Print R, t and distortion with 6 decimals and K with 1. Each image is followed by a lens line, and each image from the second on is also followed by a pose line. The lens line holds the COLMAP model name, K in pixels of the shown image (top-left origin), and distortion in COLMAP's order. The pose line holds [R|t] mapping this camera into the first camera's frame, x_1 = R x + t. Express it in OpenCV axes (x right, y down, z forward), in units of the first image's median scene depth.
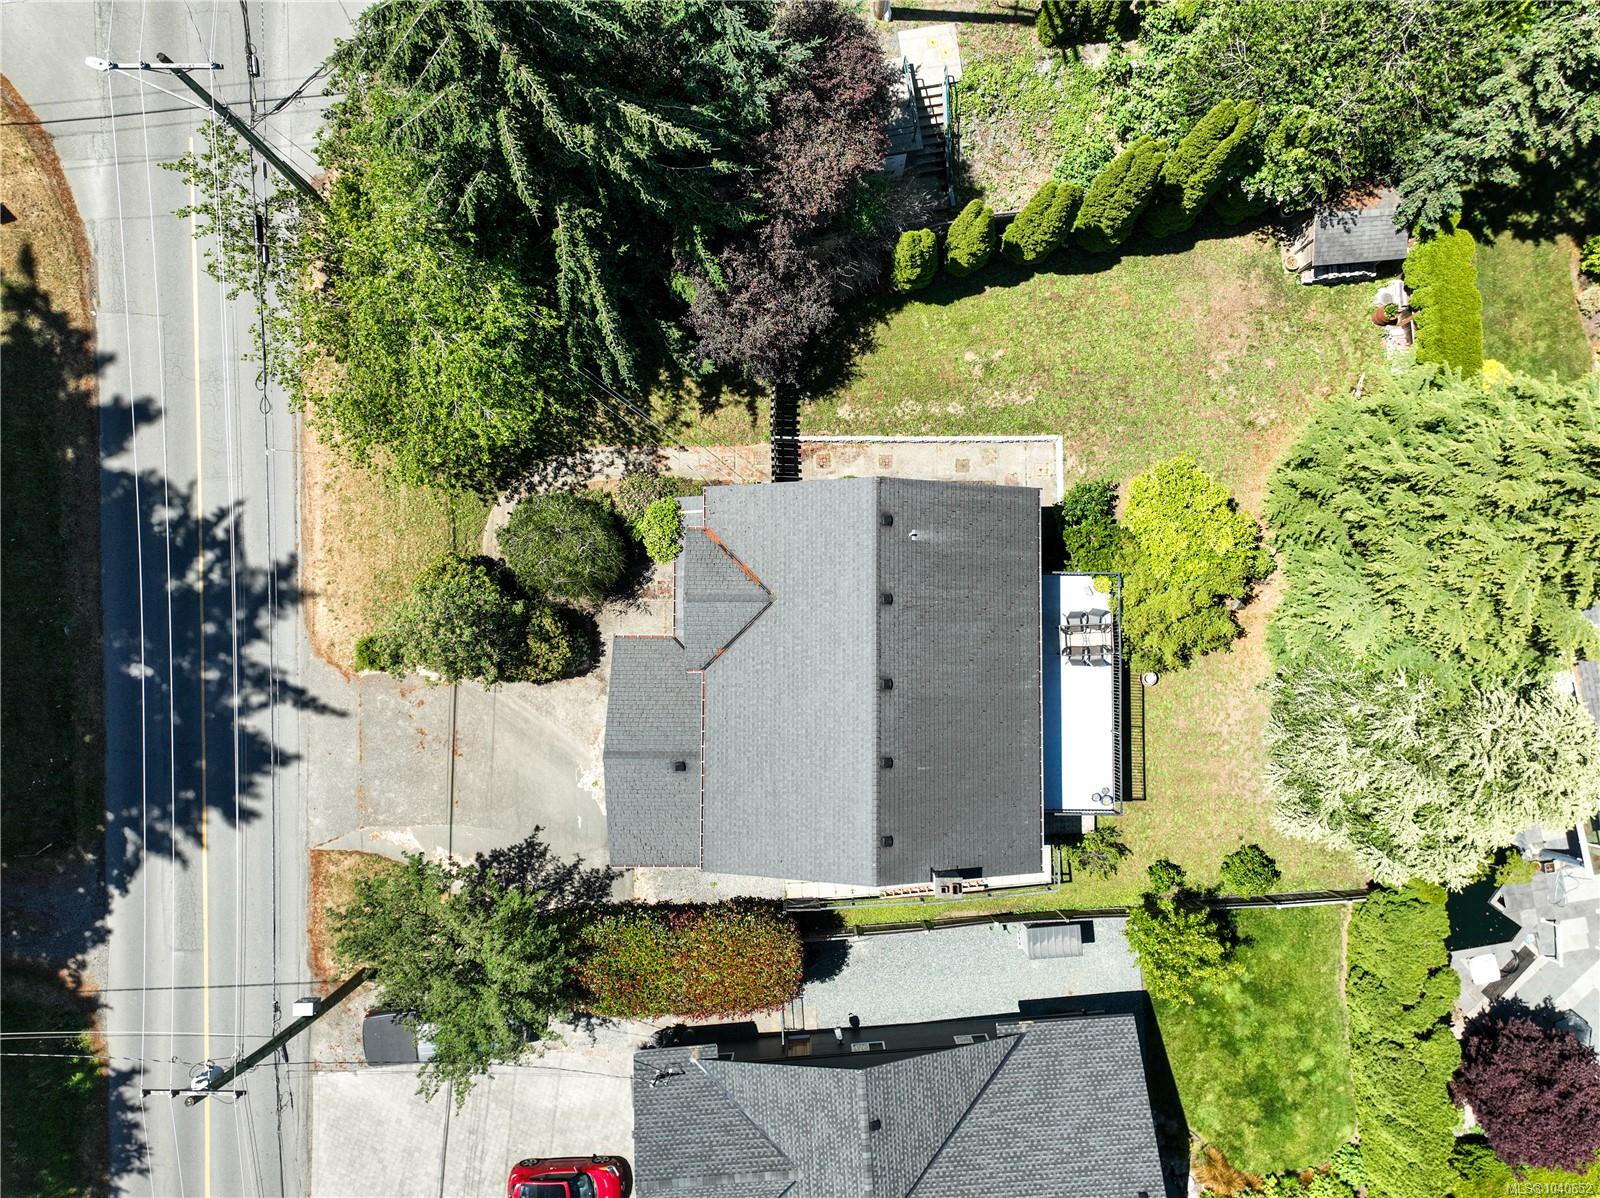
lens RADIAL K [[1200.7, 0, 800.0], [0, 1200.7, 599.0], [0, 0, 1]] dist [-0.014967, -0.002733]
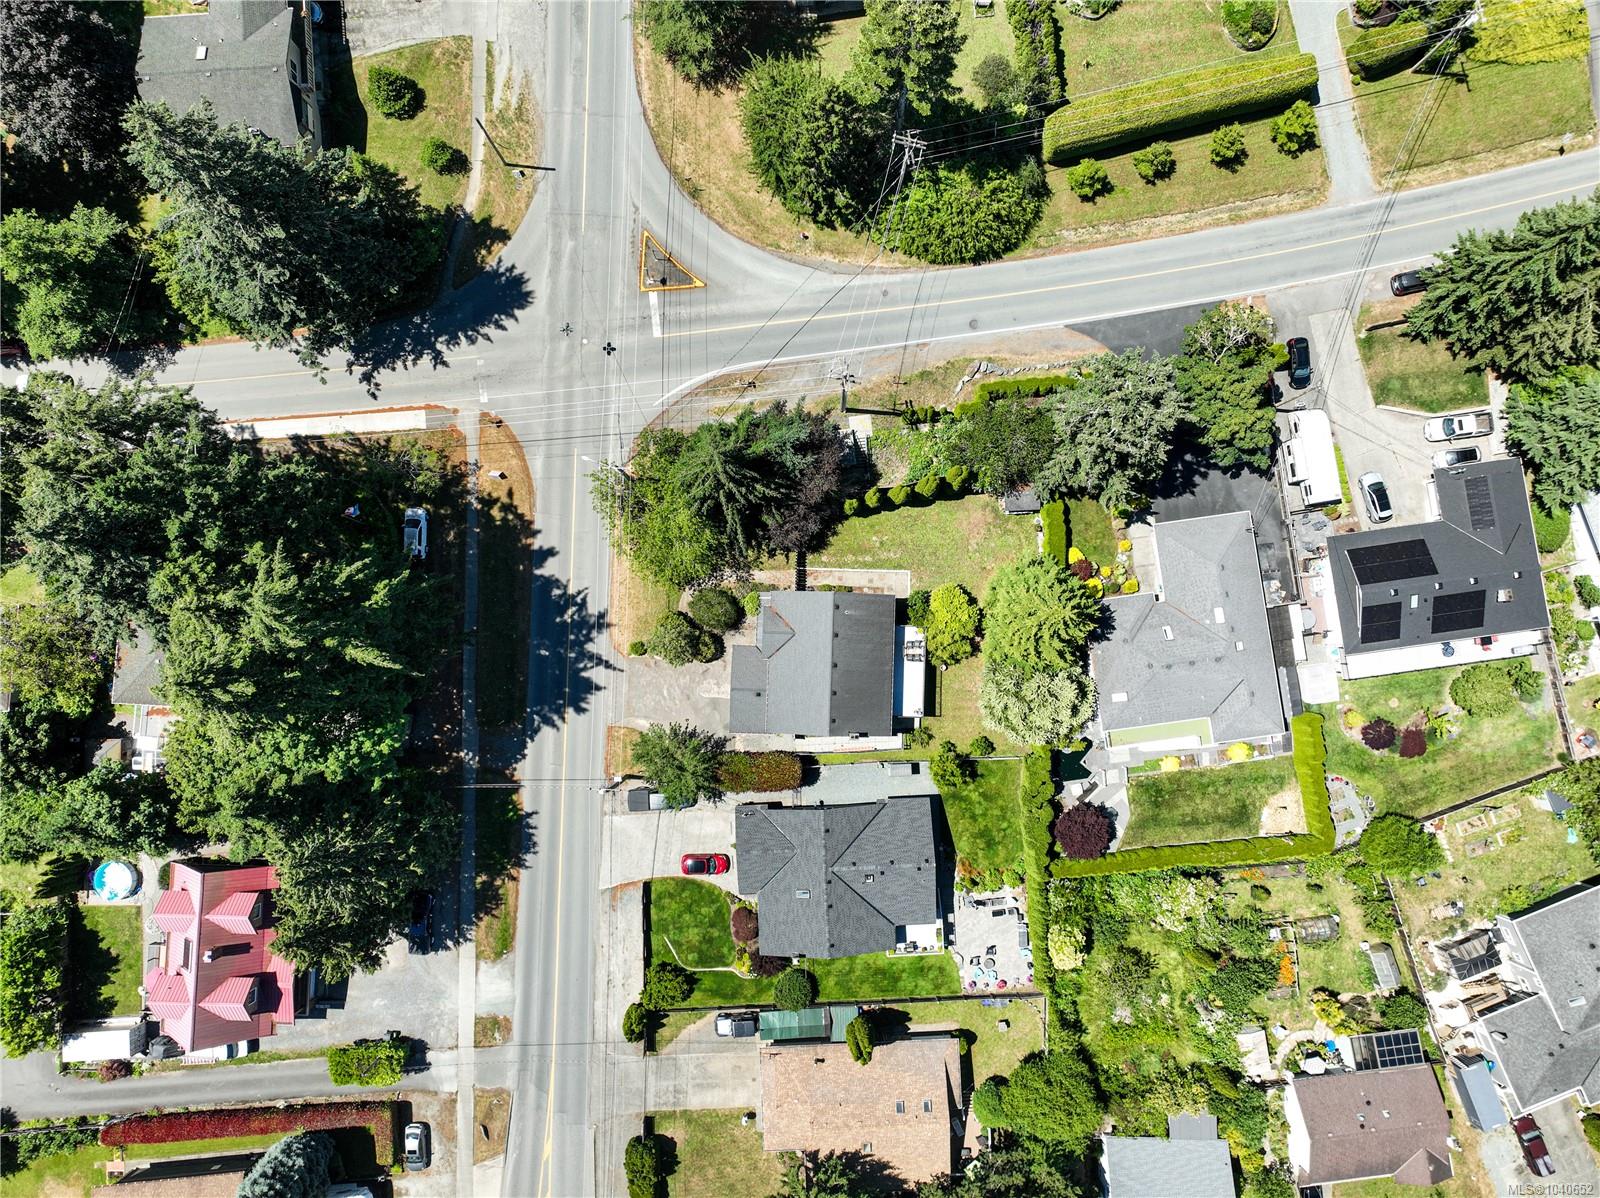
lens RADIAL K [[1211.2, 0, 798.6], [0, 1211.2, 644.5], [0, 0, 1]] dist [-0.011948, -0.002253]
pose [[0.999570, 0.029335, 0.000388, -0.013357], [-0.029329, 0.998881, 0.037108, -0.069543], [0.000701, -0.037104, 0.999311, -1.580743]]
